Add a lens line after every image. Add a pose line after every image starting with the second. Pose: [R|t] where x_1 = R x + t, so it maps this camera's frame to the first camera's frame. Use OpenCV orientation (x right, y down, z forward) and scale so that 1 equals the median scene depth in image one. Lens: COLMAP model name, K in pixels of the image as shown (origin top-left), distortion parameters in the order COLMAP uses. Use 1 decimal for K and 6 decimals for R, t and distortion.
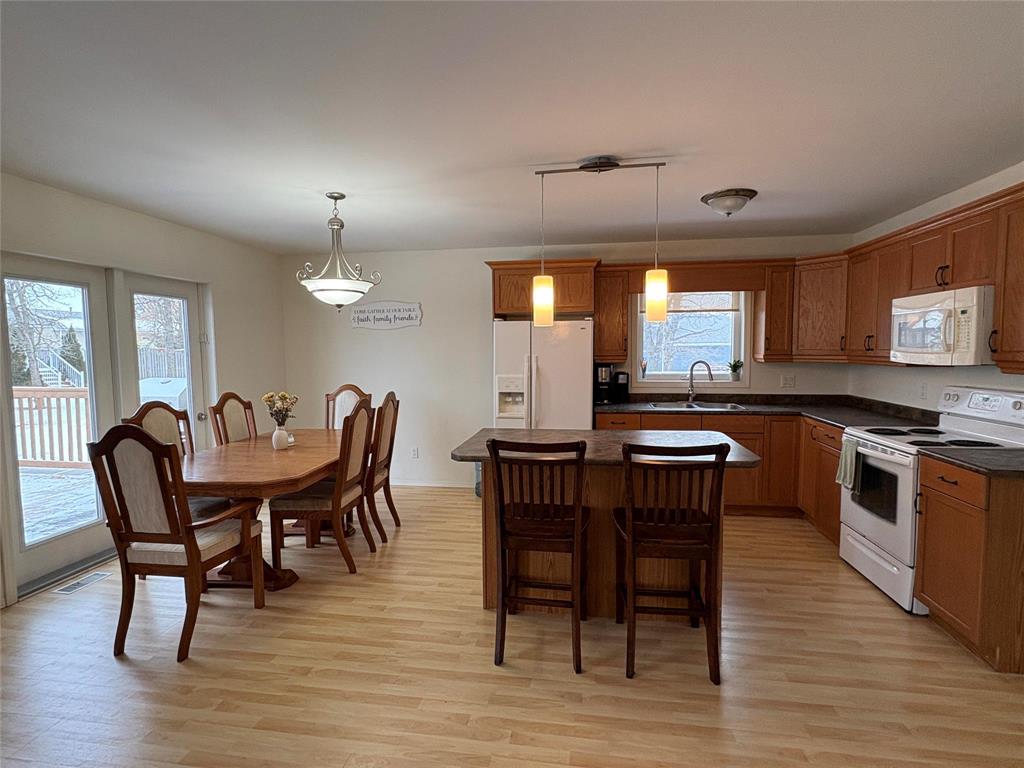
lens RADIAL K [[513.2, 0, 512.0], [0, 513.2, 384.0], [0, 0, 1]] dist [-0.002507, 0.000373]
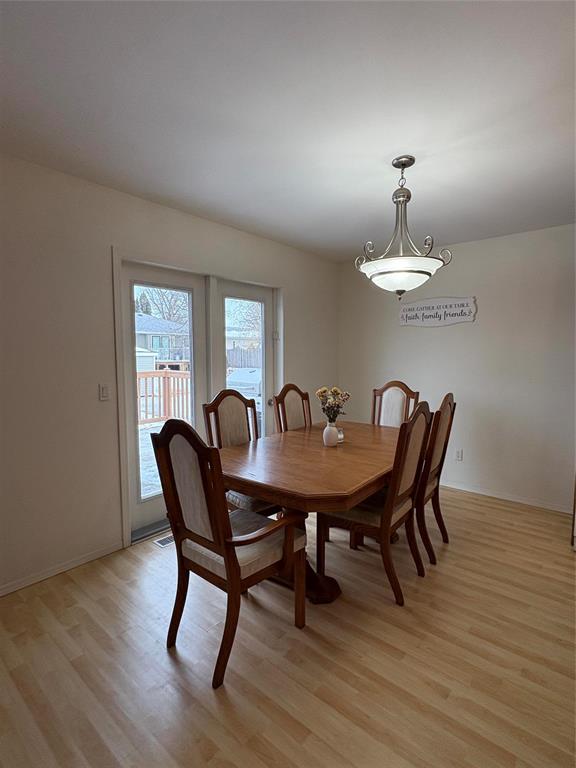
lens RADIAL K [[384.9, 0, 288.0], [0, 384.9, 384.0], [0, 0, 1]] dist [-0.002507, 0.000373]
pose [[0.854352, 0.055069, -0.516769, -0.155636], [-0.044923, 0.998474, 0.032132, -0.011097], [0.517749, -0.004237, 0.855522, 0.349337]]
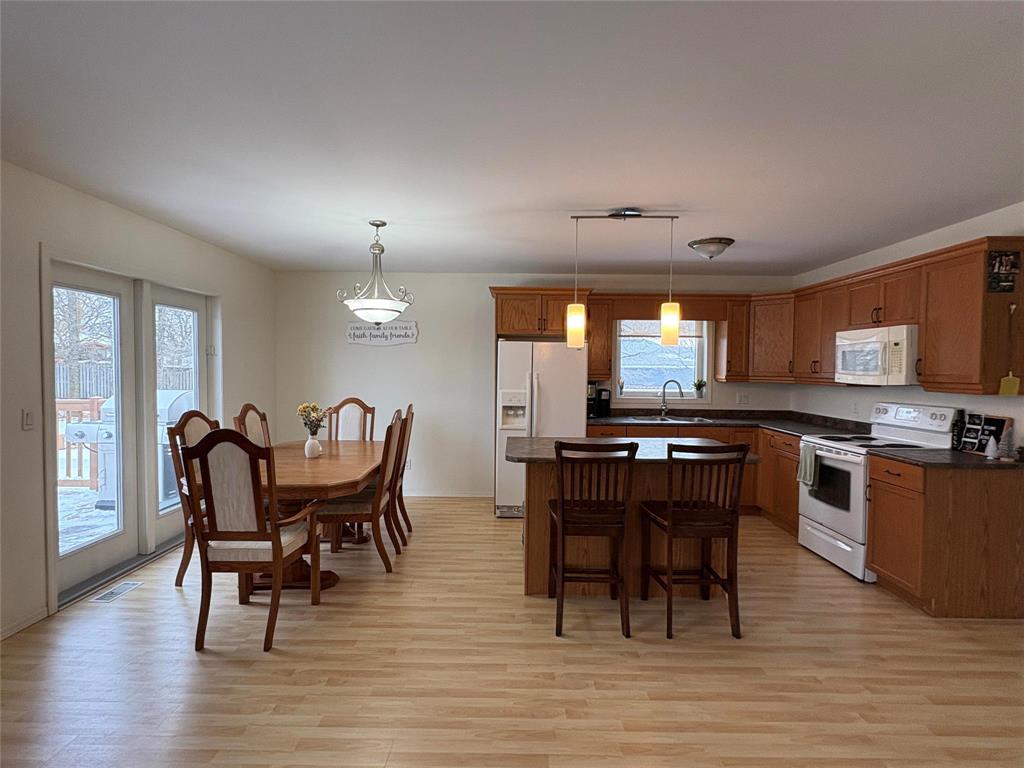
lens RADIAL K [[513.2, 0, 512.0], [0, 513.2, 384.0], [0, 0, 1]] dist [-0.002507, 0.000373]
pose [[0.989061, 0.013406, 0.146900, -0.215601], [-0.007850, 0.999234, -0.038332, 0.014500], [-0.147301, 0.036760, 0.988408, -0.109188]]
